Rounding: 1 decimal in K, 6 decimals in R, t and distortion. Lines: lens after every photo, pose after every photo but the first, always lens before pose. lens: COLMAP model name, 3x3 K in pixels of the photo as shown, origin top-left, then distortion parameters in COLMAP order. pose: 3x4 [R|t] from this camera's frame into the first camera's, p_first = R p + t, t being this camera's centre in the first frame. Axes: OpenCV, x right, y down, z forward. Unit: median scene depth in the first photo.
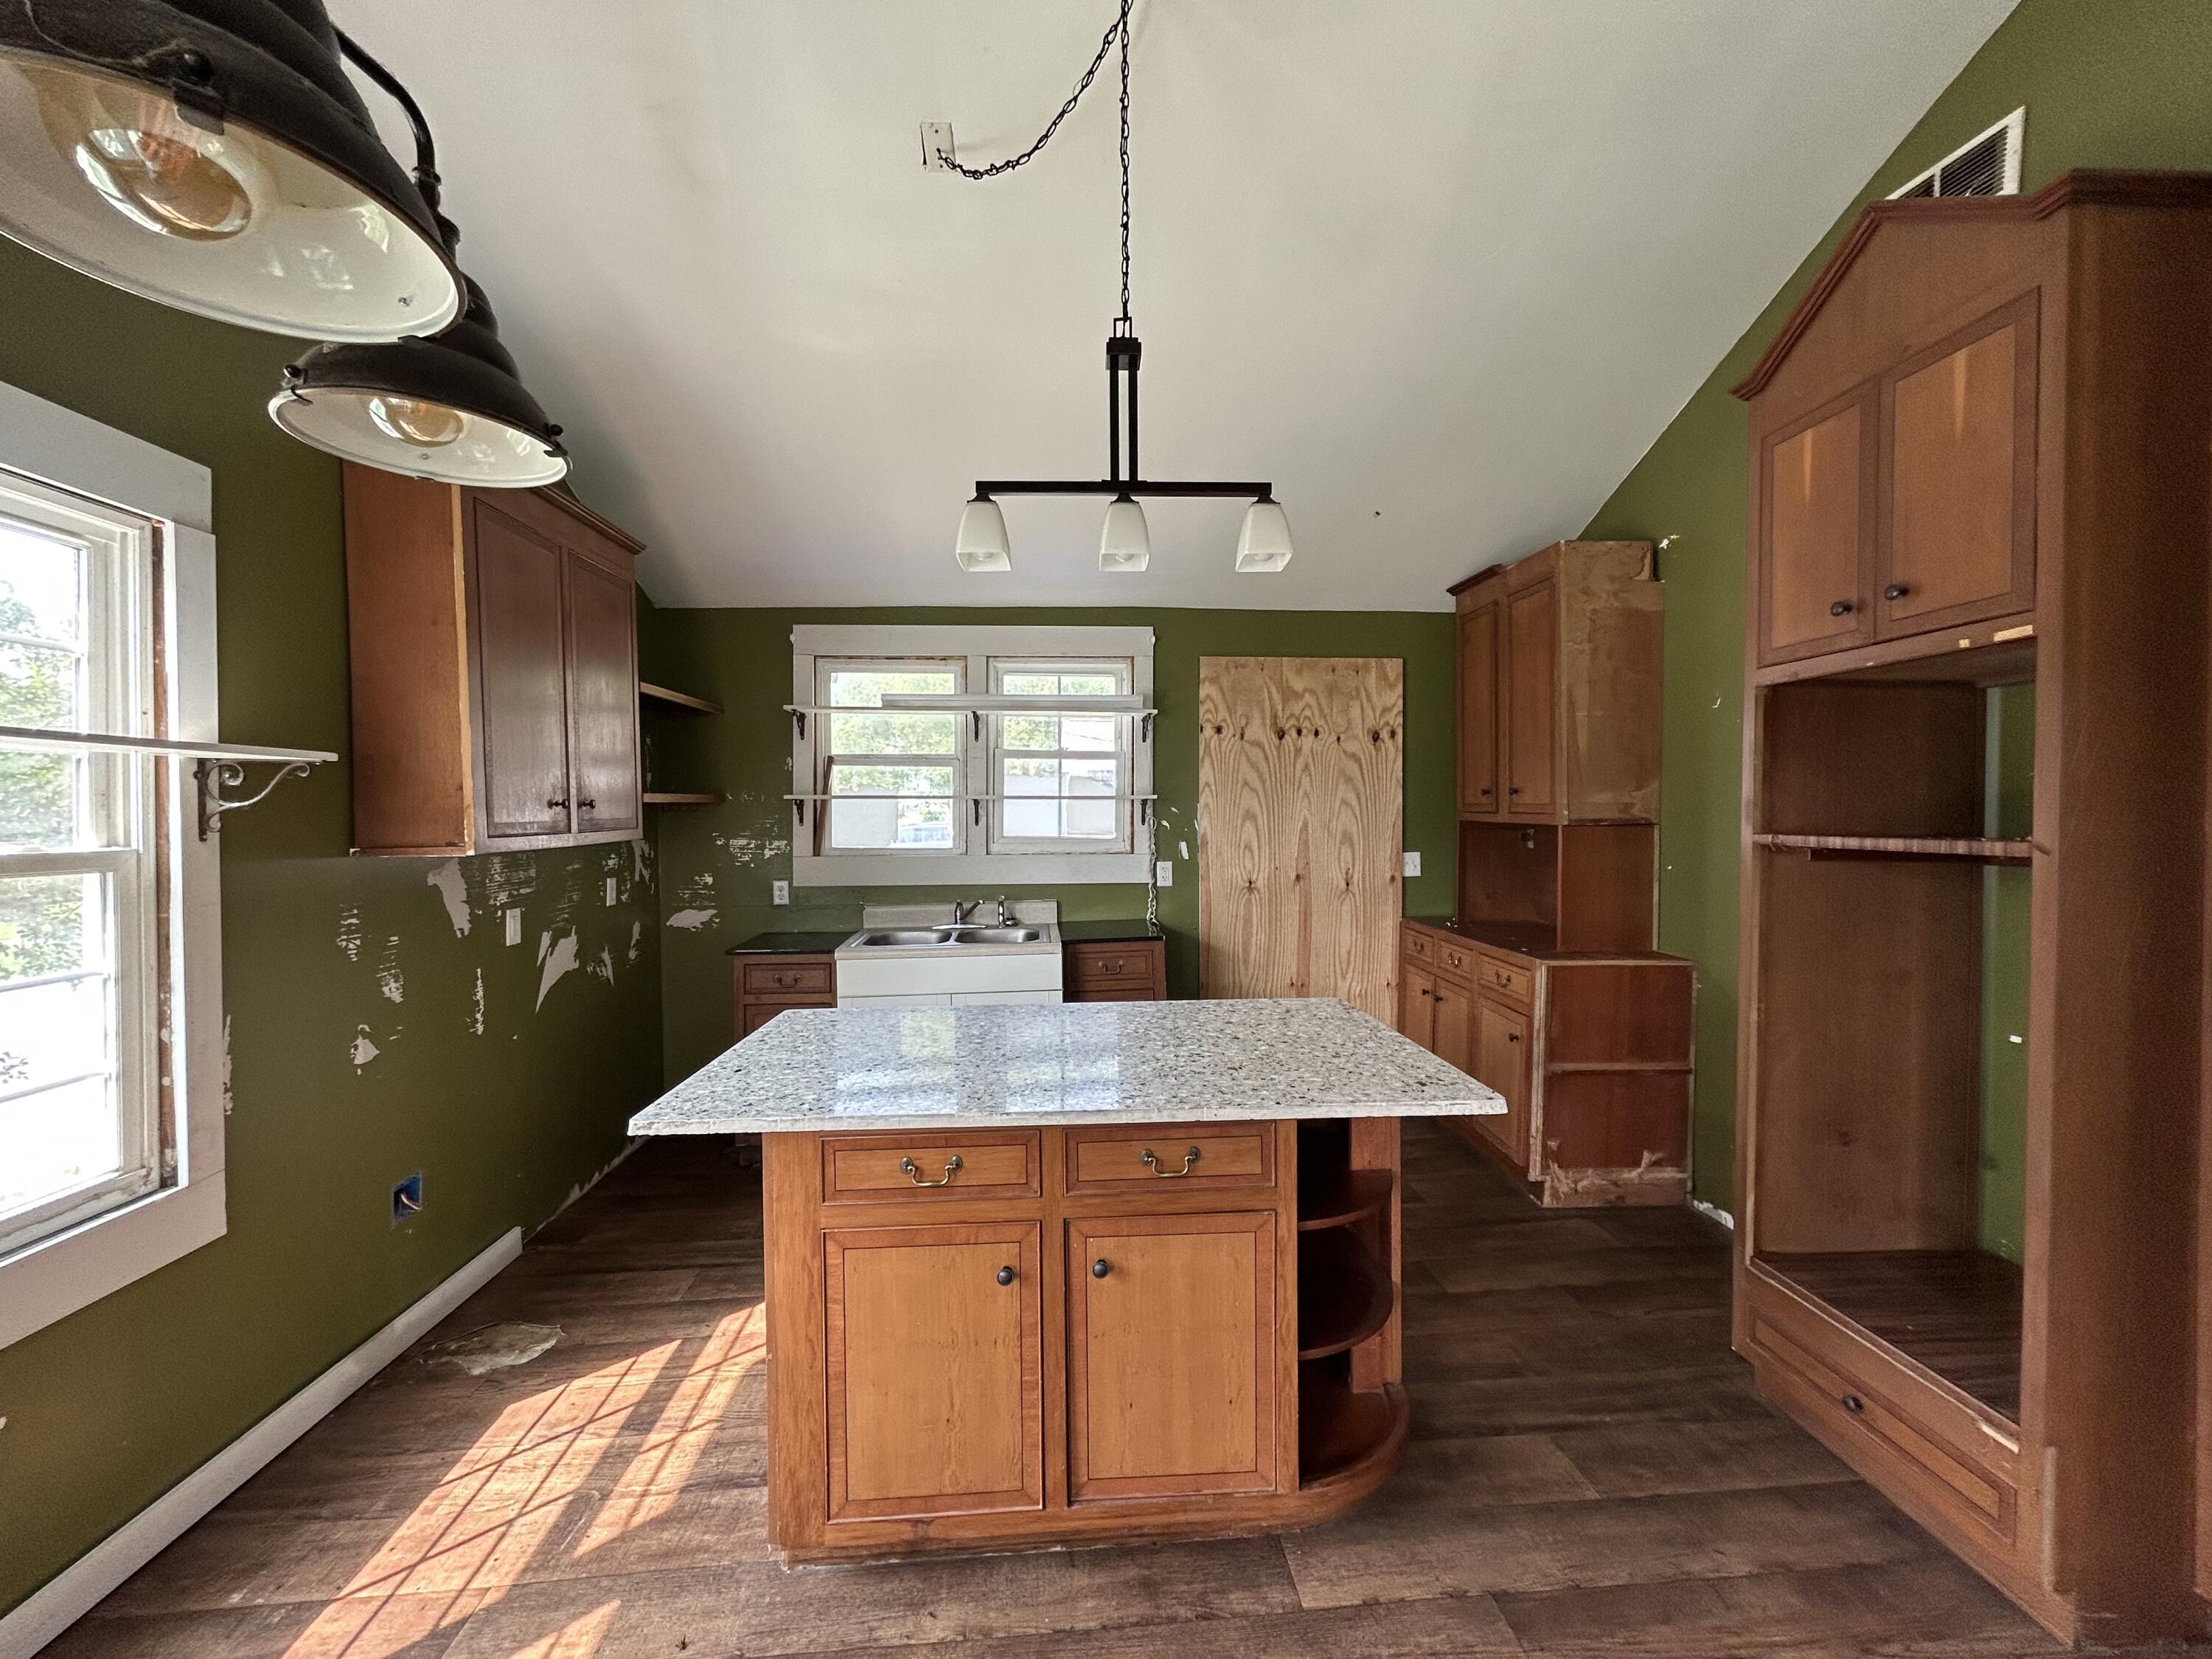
lens RADIAL K [[880.8, 0, 1105.9], [0, 880.8, 836.8], [0, 0, 1]] dist [-0.001250, 0.000247]
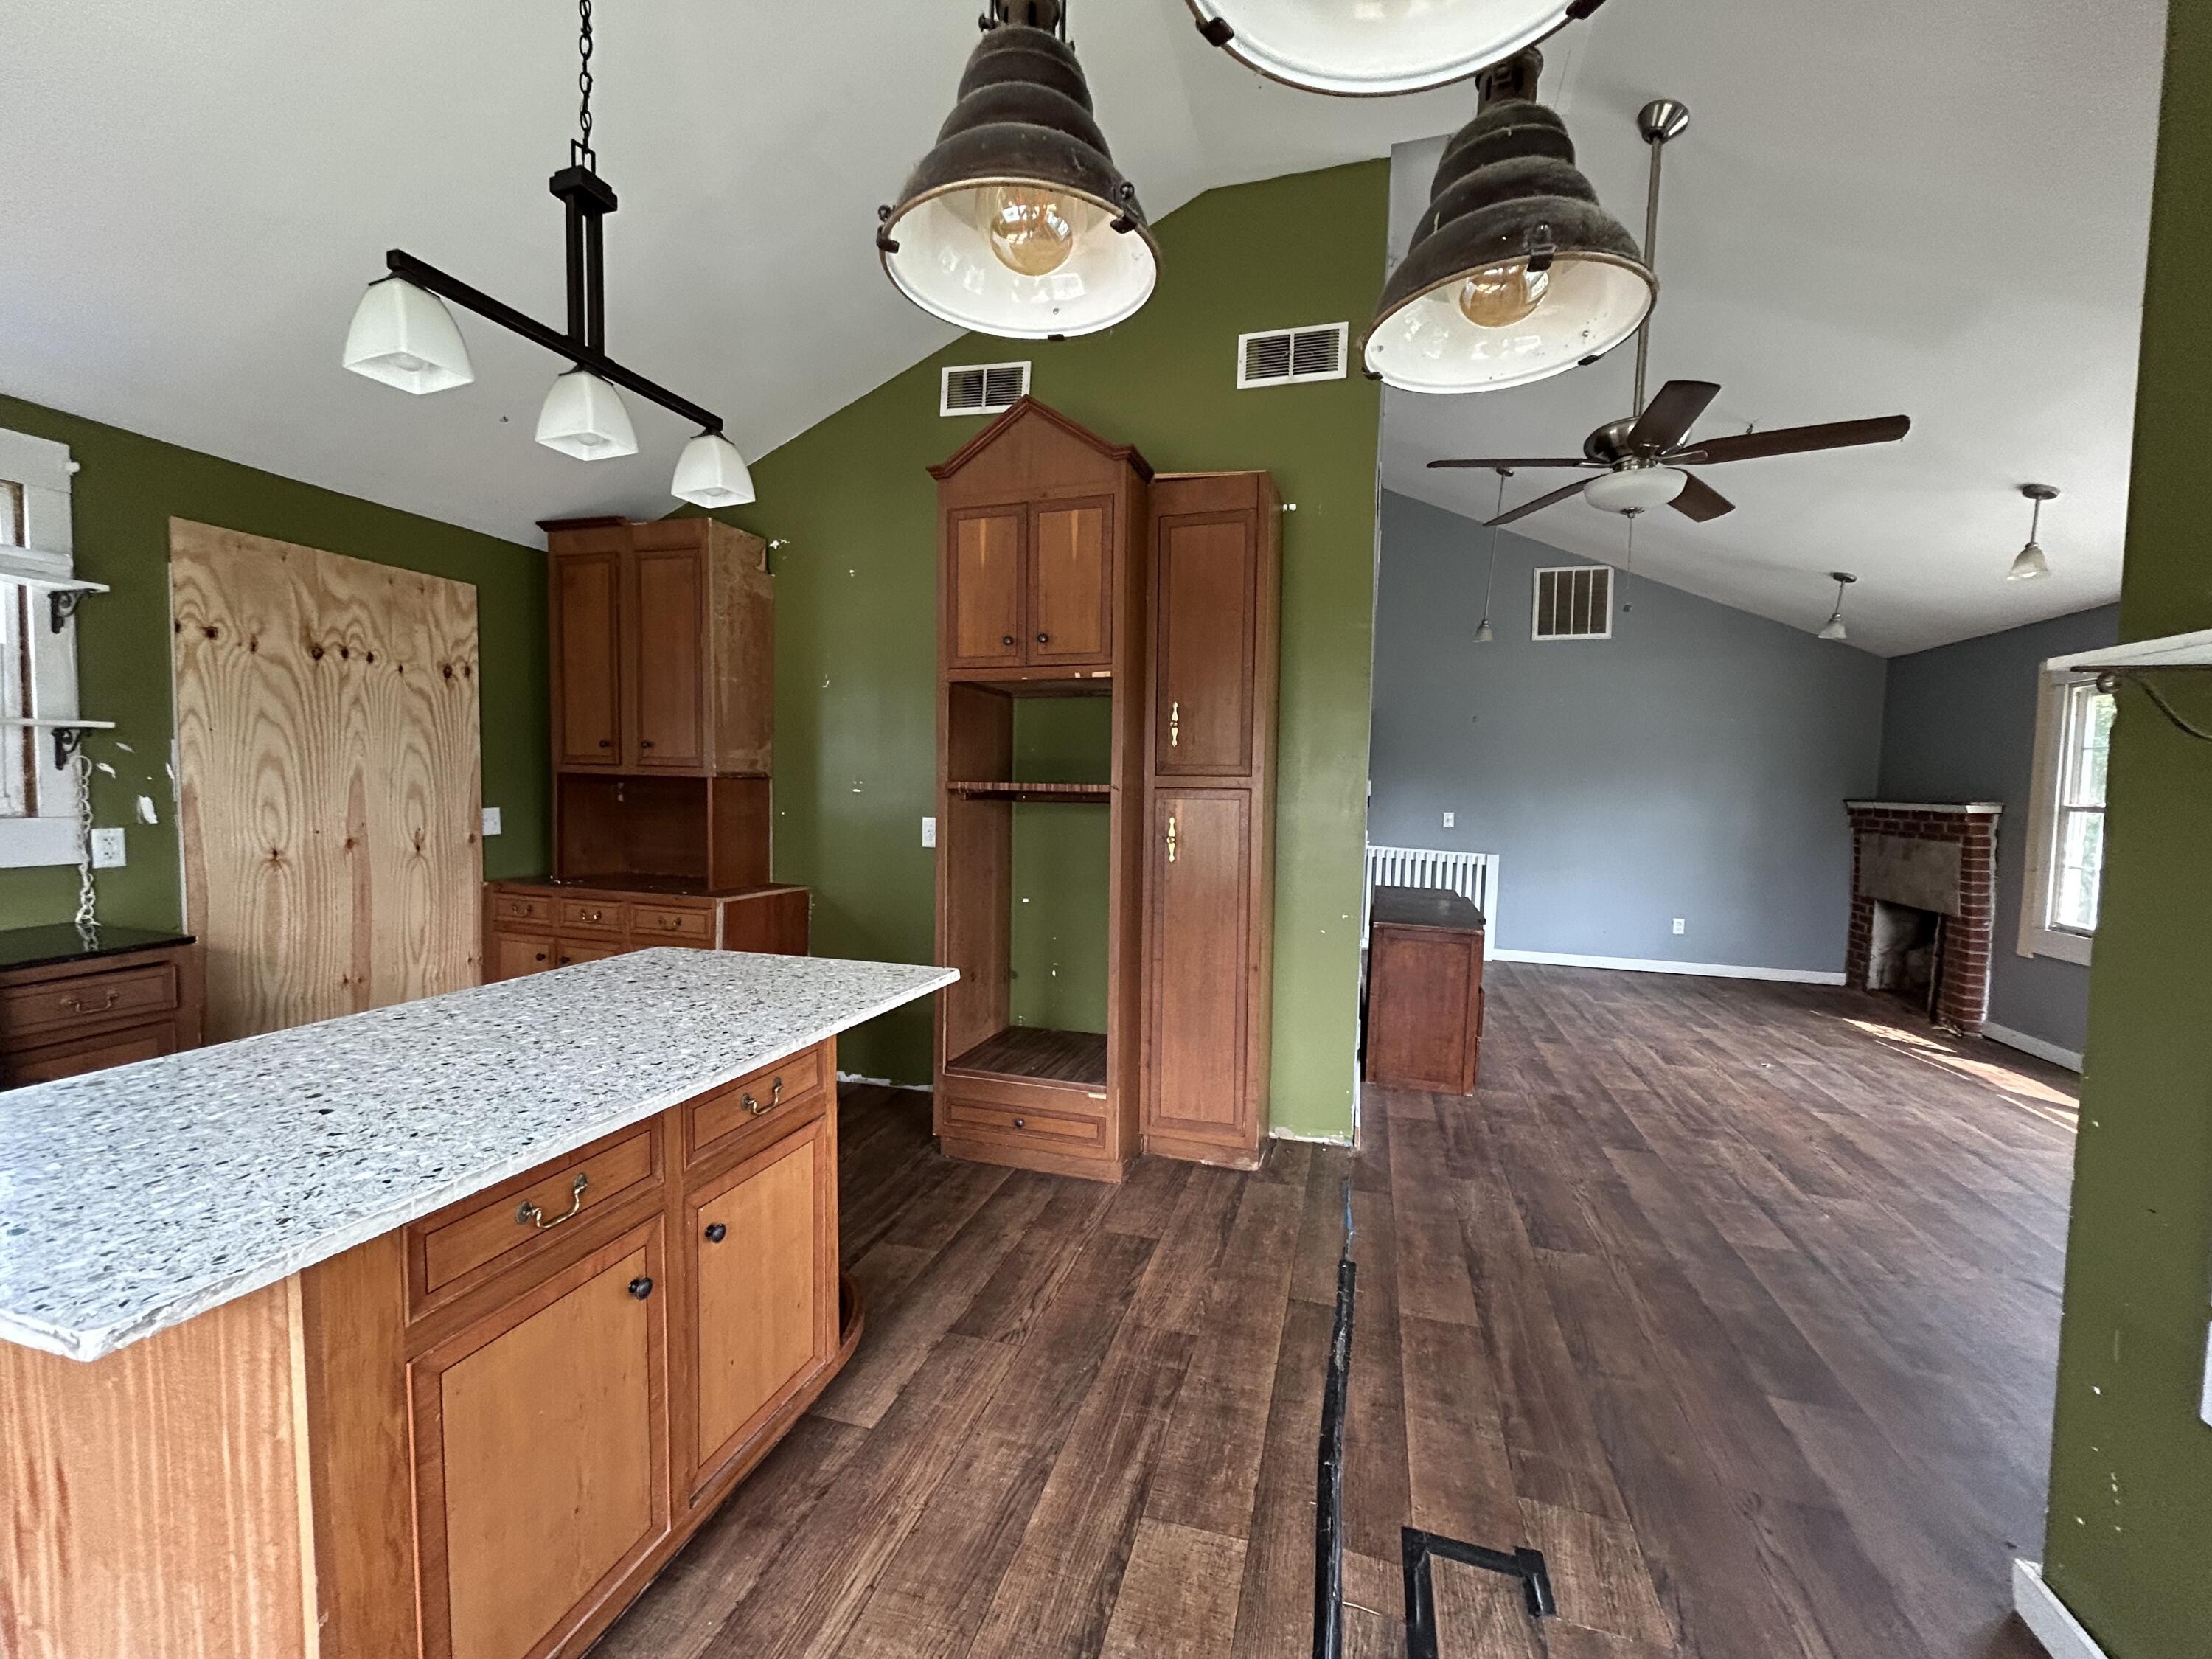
lens RADIAL K [[880.8, 0, 1105.9], [0, 880.8, 836.8], [0, 0, 1]] dist [-0.001250, 0.000247]
pose [[0.366387, -0.046633, 0.929293, -0.264443], [0.008207, 0.998866, 0.046888, 0.010680], [-0.930427, -0.009553, 0.366354, 0.103173]]
